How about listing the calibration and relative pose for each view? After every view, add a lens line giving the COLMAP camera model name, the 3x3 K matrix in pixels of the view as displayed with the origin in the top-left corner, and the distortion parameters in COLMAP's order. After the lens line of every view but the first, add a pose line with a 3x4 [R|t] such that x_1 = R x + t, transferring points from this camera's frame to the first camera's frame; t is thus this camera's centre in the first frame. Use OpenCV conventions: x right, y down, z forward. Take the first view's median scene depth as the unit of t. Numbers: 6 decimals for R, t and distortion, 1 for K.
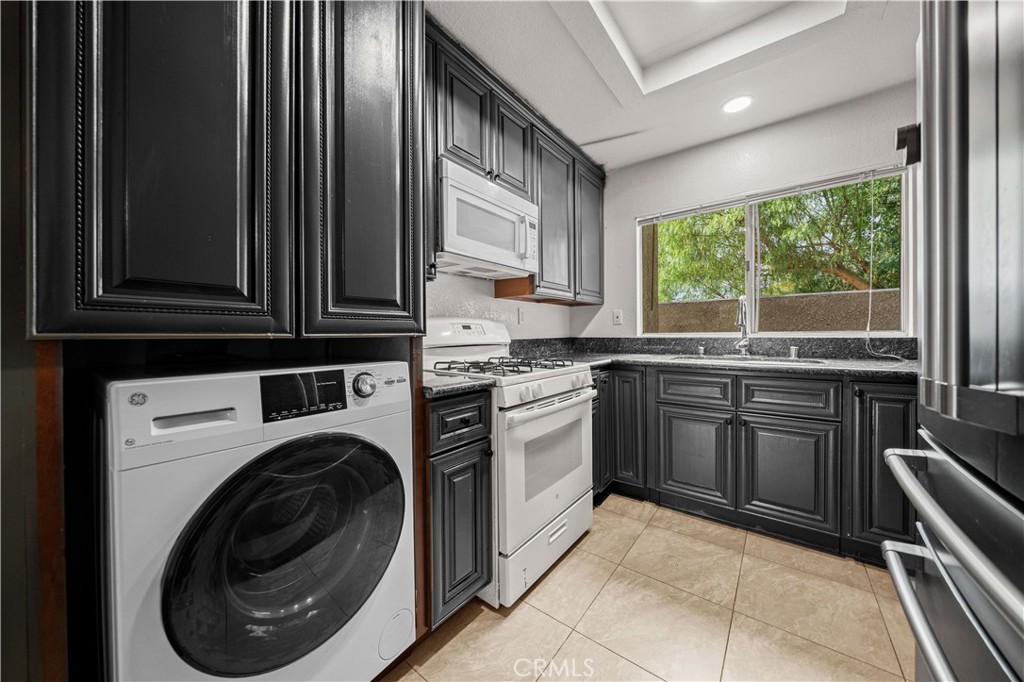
lens RADIAL K [[353.2, 0, 512.2], [0, 353.2, 335.3], [0, 0, 1]] dist [-0.005508, -0.000387]
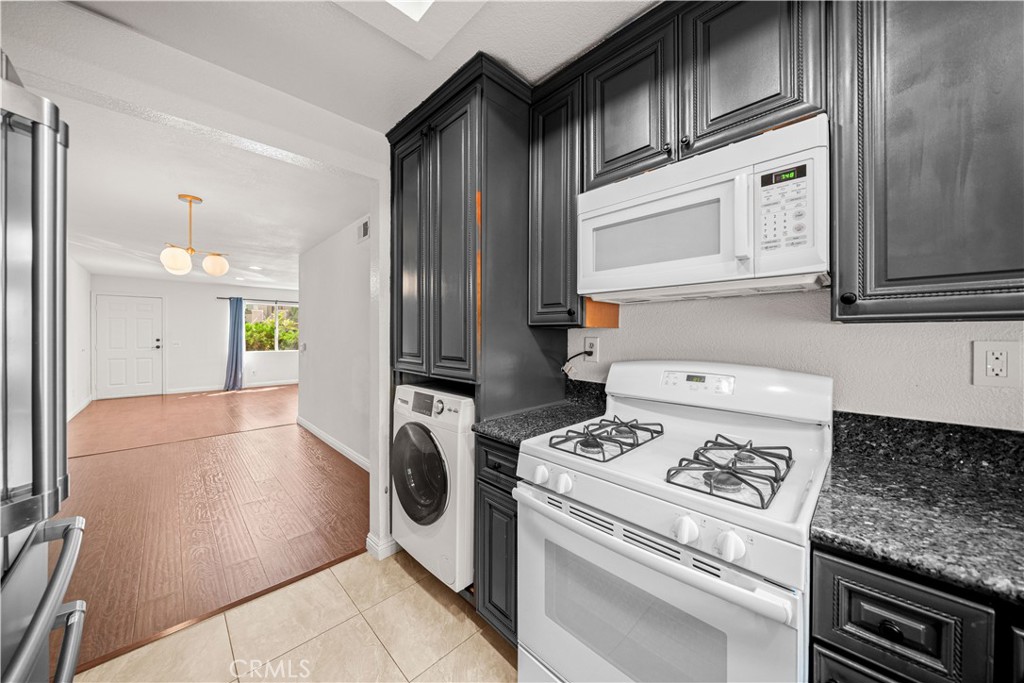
lens RADIAL K [[353.2, 0, 512.2], [0, 353.2, 333.7], [0, 0, 1]] dist [-0.005508, -0.000387]
pose [[-0.134417, 0.015159, -0.990809, 0.518635], [-0.004069, 0.999866, 0.015850, -0.104129], [0.990917, 0.006162, -0.134337, 0.659354]]
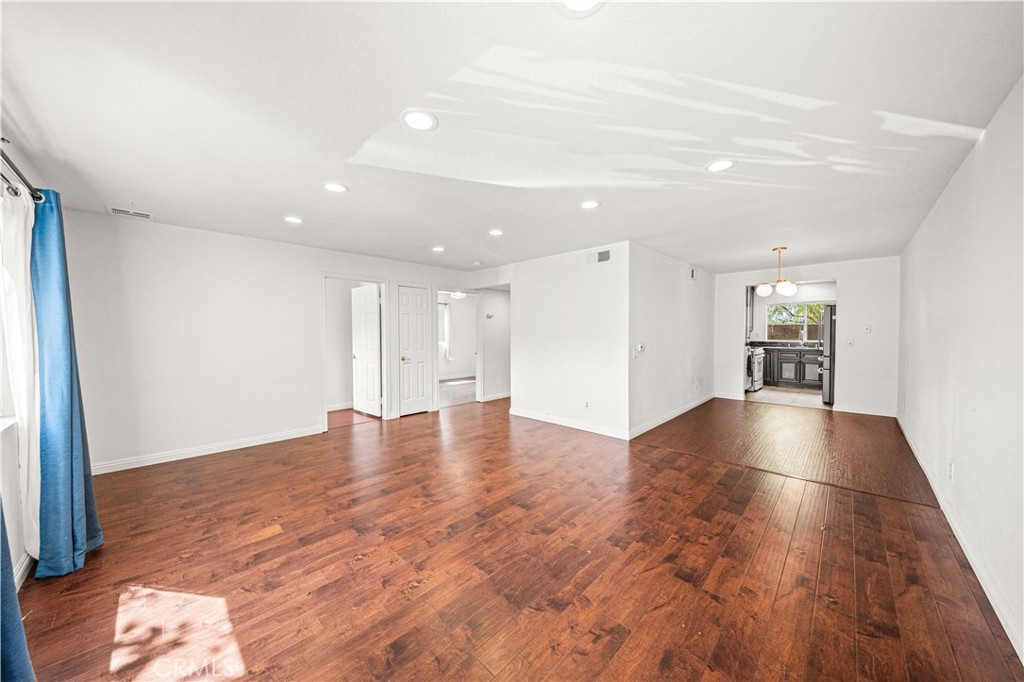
lens RADIAL K [[353.2, 0, 512.9], [0, 353.2, 340.1], [0, 0, 1]] dist [-0.005508, -0.000387]
pose [[0.994445, 0.008076, -0.104948, -2.049805], [-0.006647, 0.999881, 0.013957, -0.044169], [0.105048, -0.013182, 0.994380, -3.098507]]
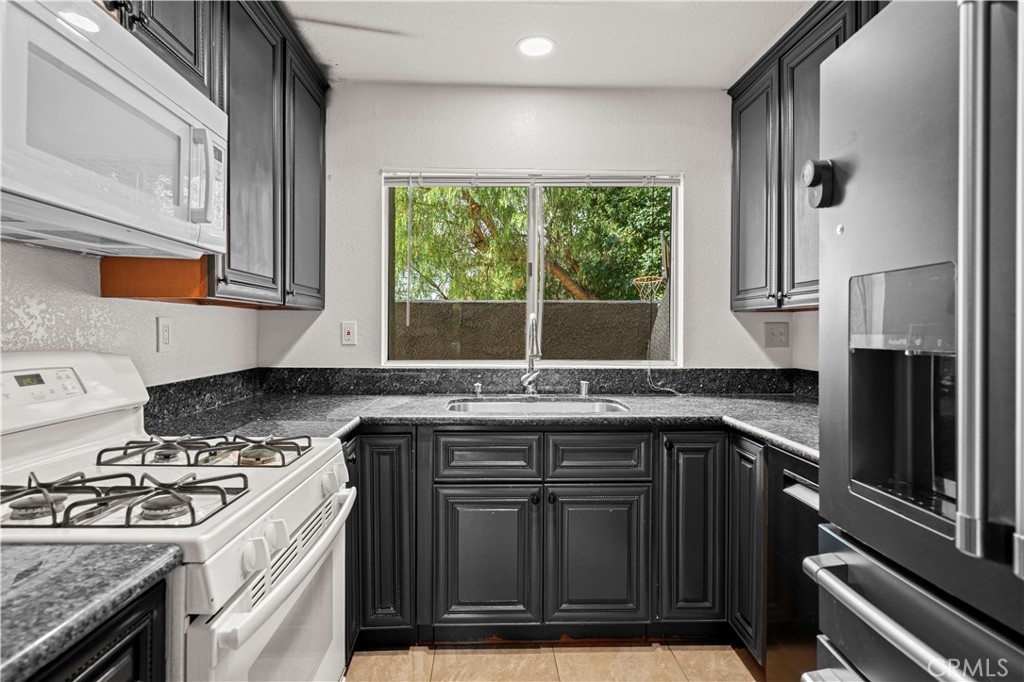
lens RADIAL K [[537.8, 0, 512.4], [0, 537.8, 332.8], [0, 0, 1]] dist [-0.002215, 0.000084]
pose [[0.766792, 0.011330, 0.641795, -0.090518], [-0.009427, 0.999935, -0.006389, -0.066420], [-0.641826, -0.001152, 0.766849, 0.189678]]
